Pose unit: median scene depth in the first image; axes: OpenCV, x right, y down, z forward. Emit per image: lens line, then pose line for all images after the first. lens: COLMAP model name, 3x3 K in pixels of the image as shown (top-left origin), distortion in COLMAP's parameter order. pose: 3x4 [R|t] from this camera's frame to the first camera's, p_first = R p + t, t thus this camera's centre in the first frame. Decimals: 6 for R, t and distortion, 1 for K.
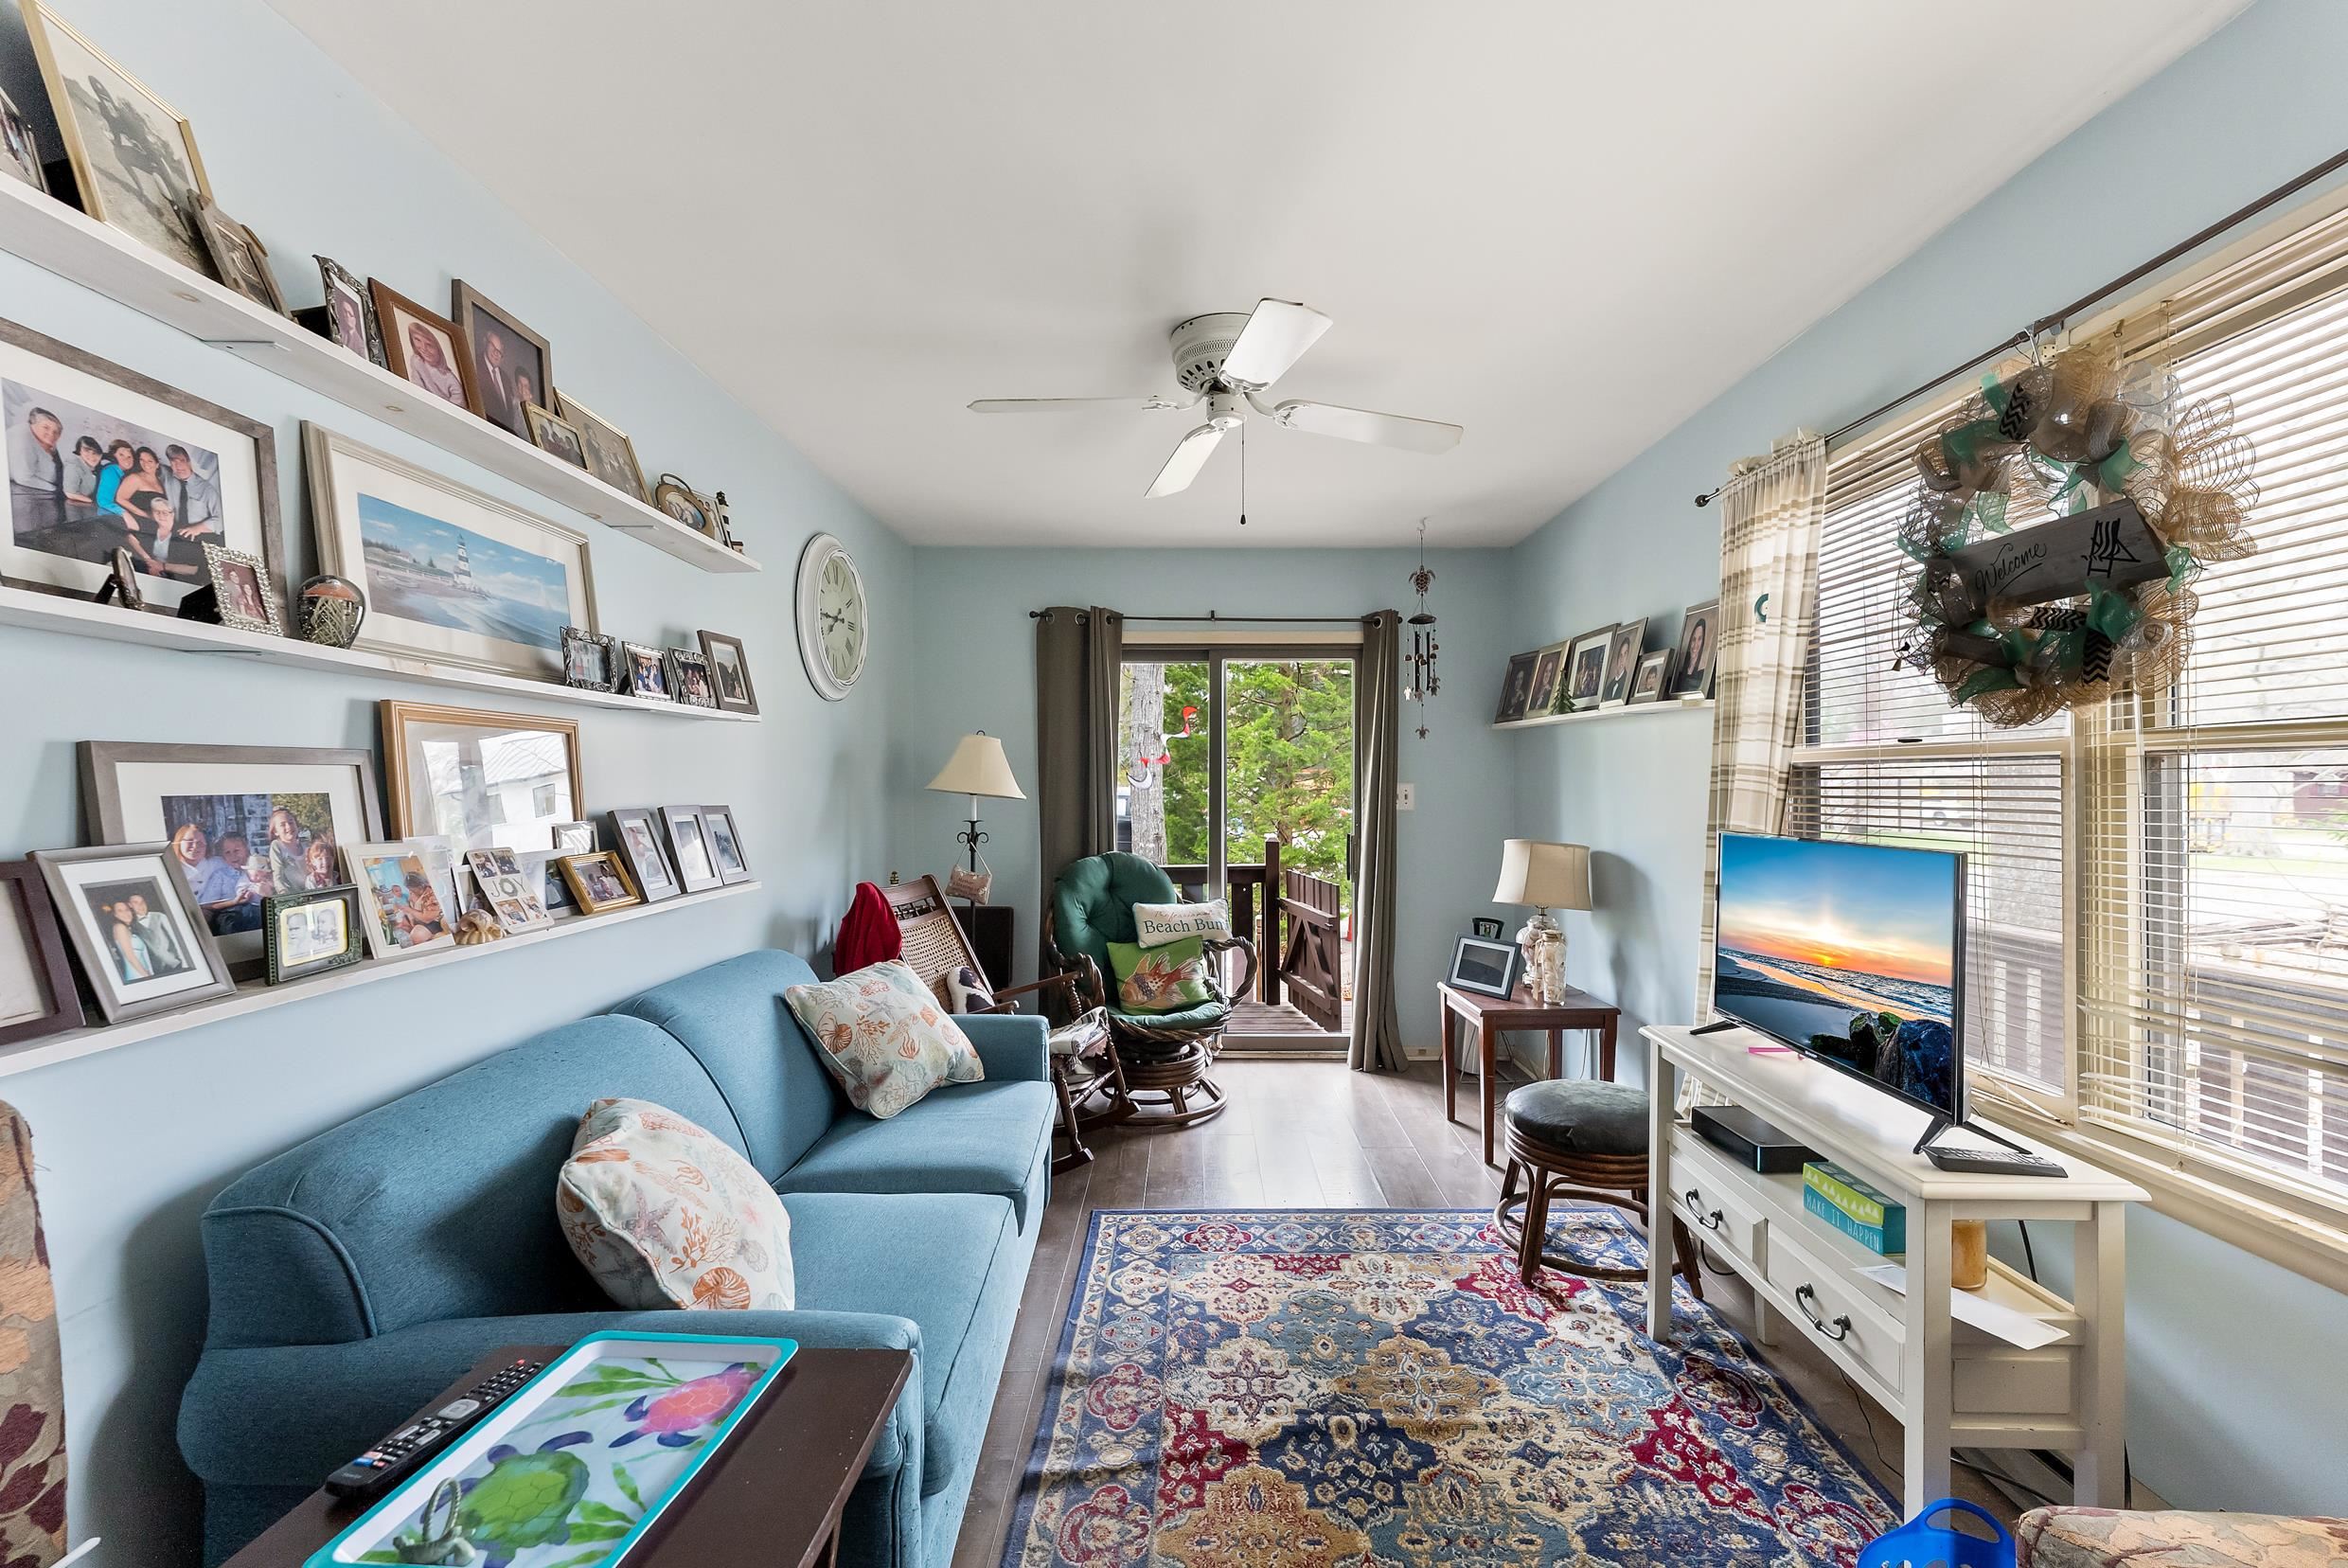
lens RADIAL K [[991.0, 0, 1158.8], [0, 991.0, 778.9], [0, 0, 1]] dist [0.001090, -0.000423]
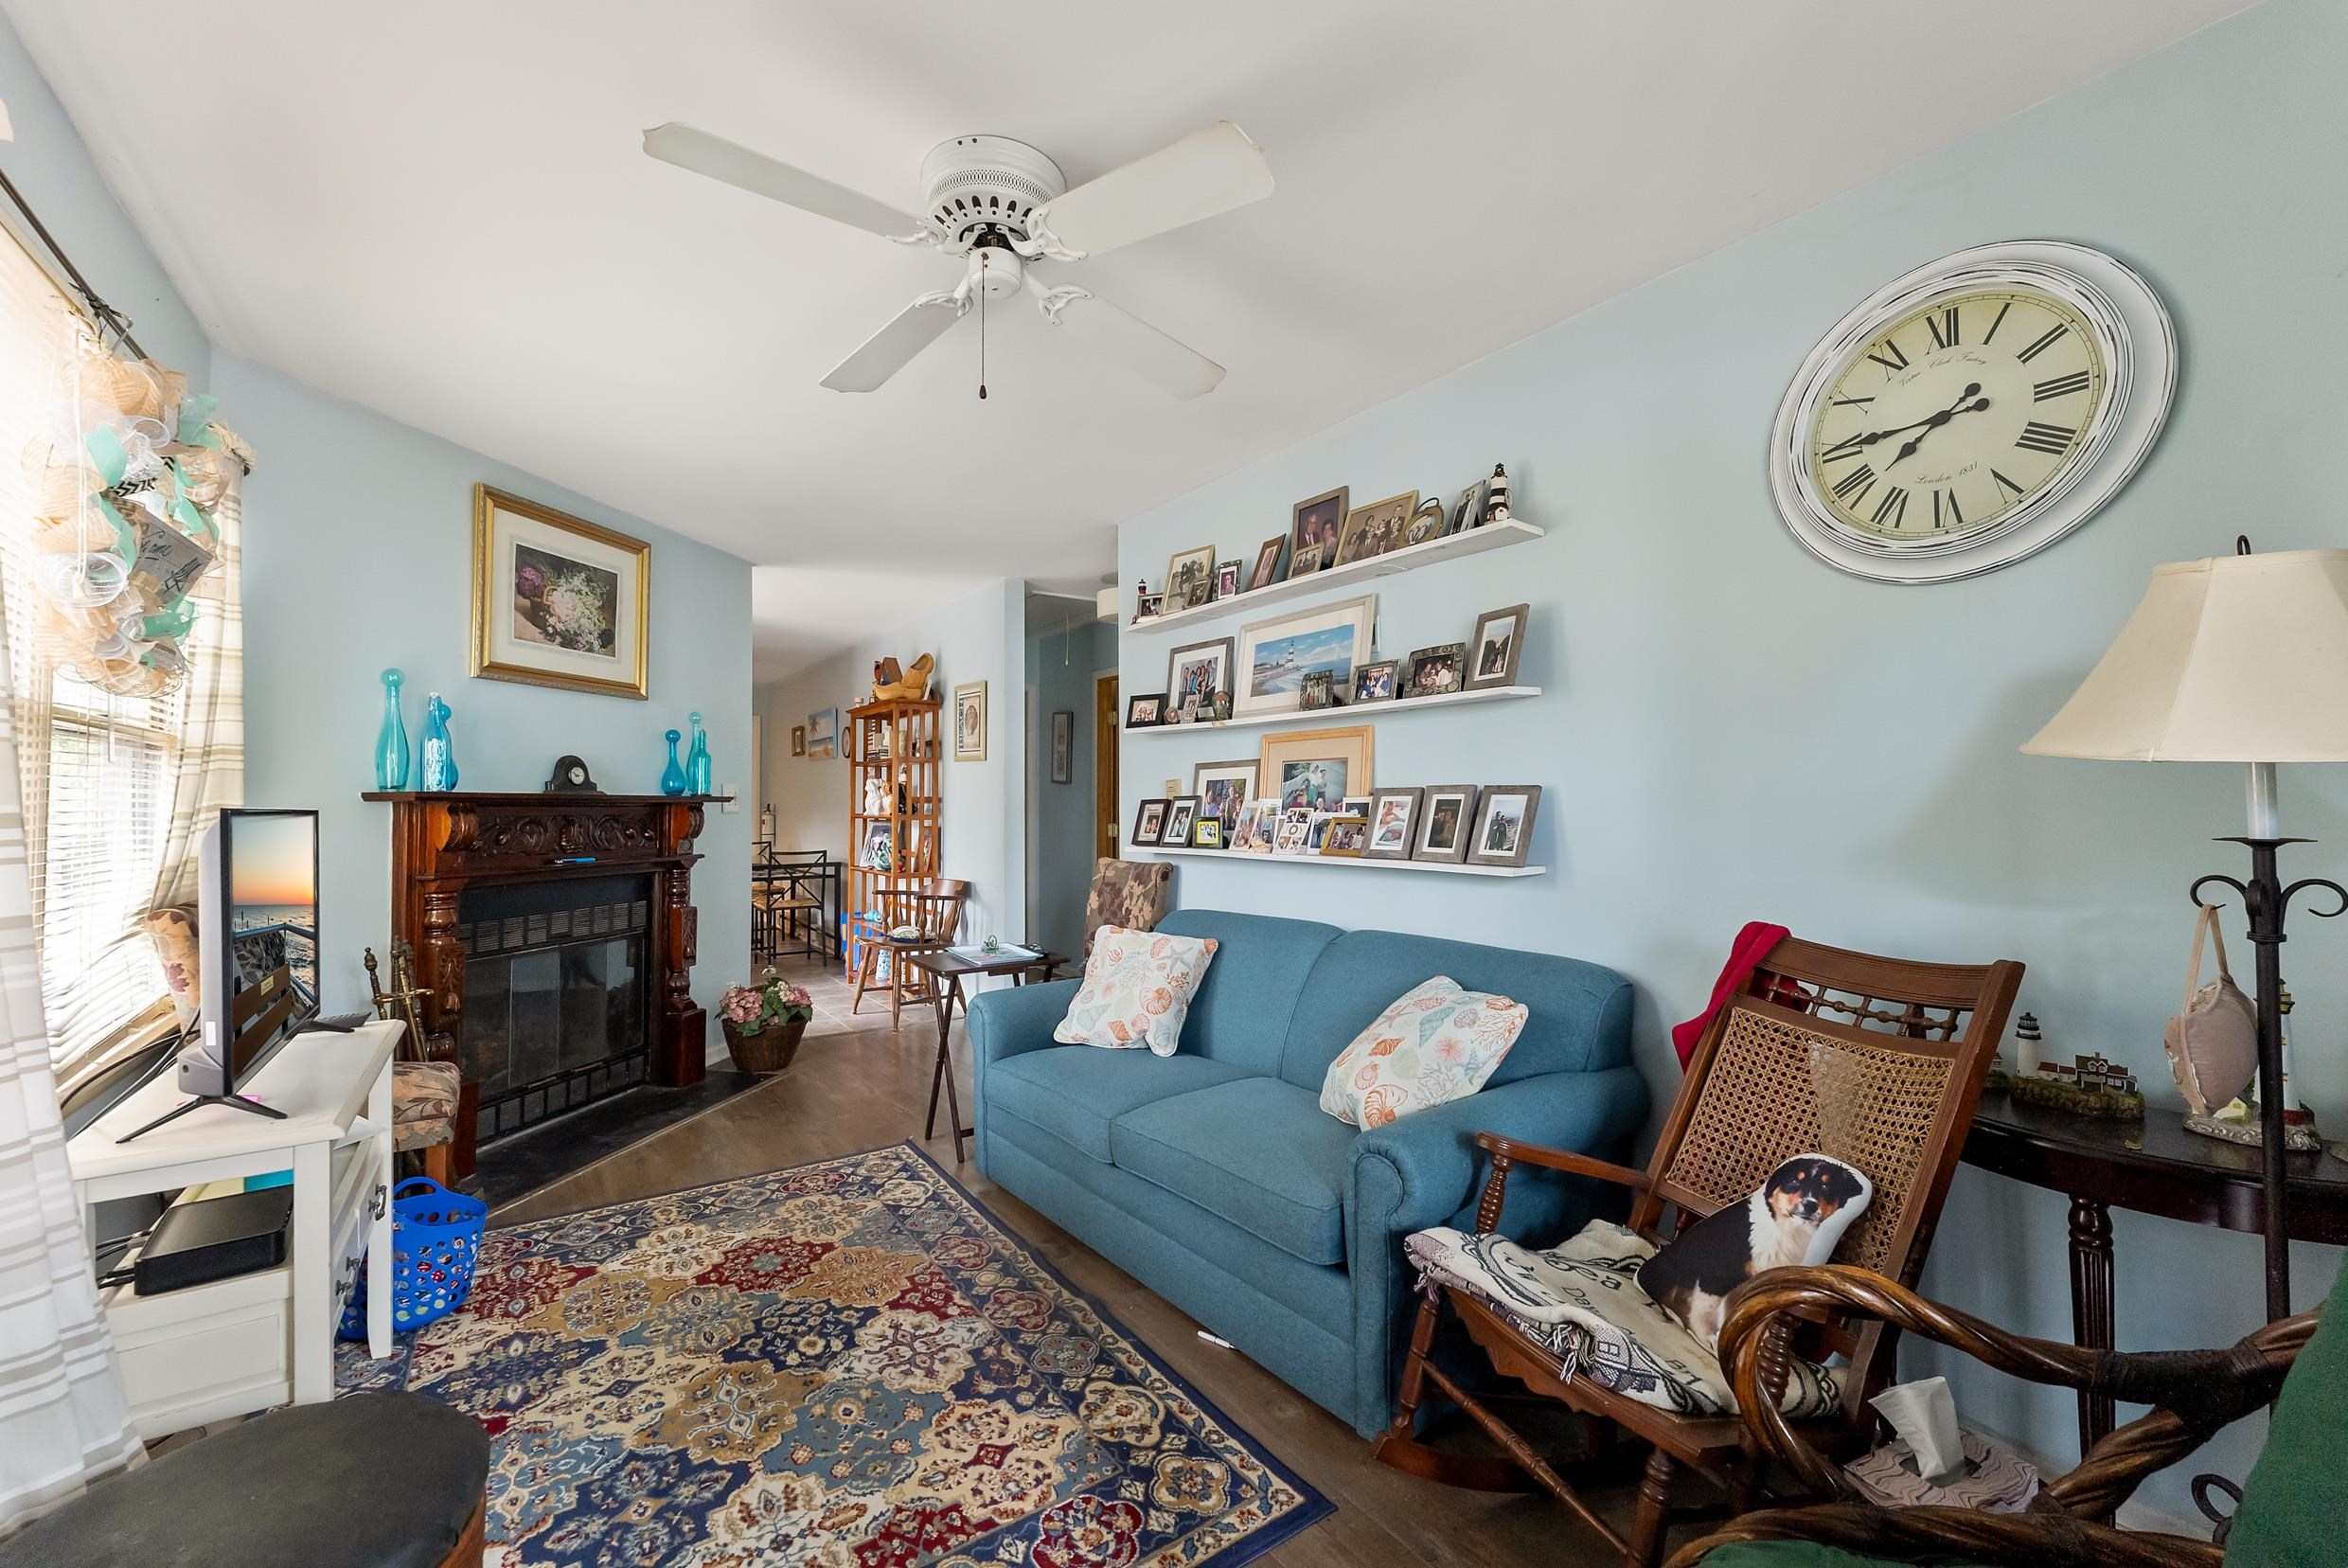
lens RADIAL K [[946.2, 0, 1180.5], [0, 946.2, 778.9], [0, 0, 1]] dist [0.000436, -0.000137]
pose [[-0.797659, -0.010559, -0.603016, 0.414451], [0.008230, 0.999563, -0.028389, 0.050498], [0.603053, -0.027608, -0.797224, 1.746623]]
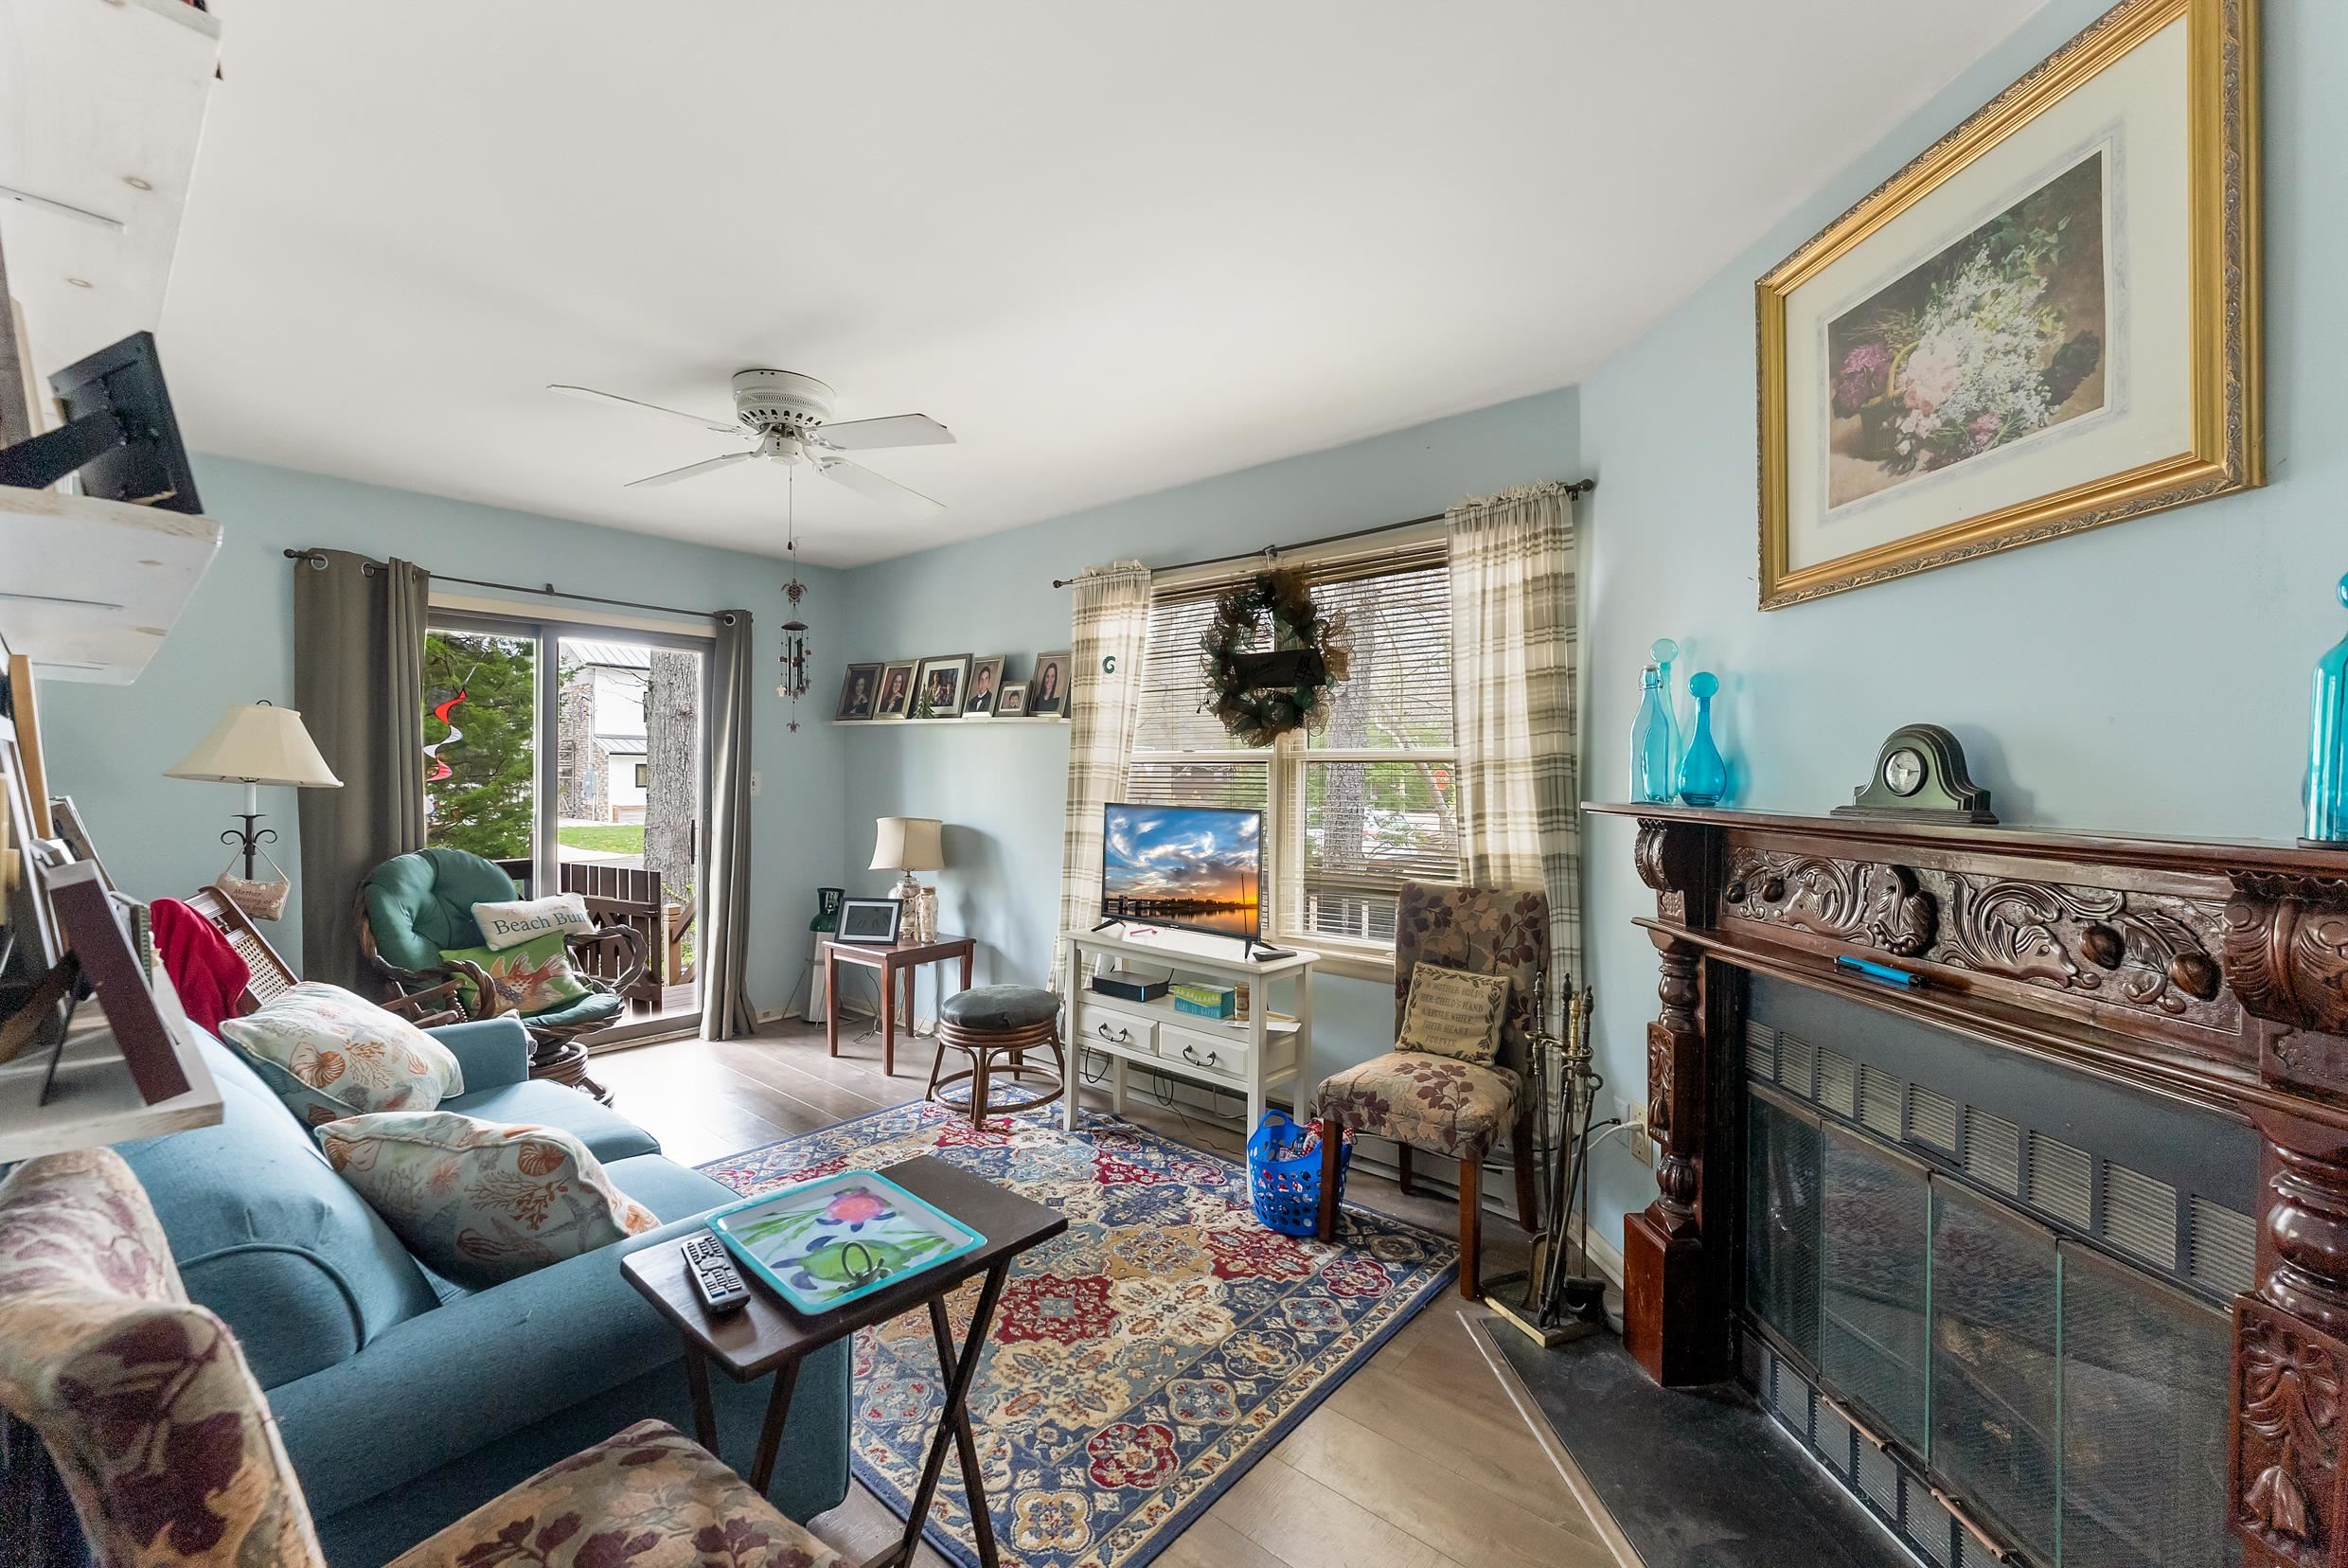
lens RADIAL K [[990.5, 0, 1199.6], [0, 990.5, 782.4], [0, 0, 1]] dist [-0.000419, -0.000295]
pose [[0.623352, -0.000925, 0.781941, -0.560523], [-0.012034, 0.999870, 0.010776, -0.001496], [-0.781849, -0.016127, 0.623260, -0.115815]]
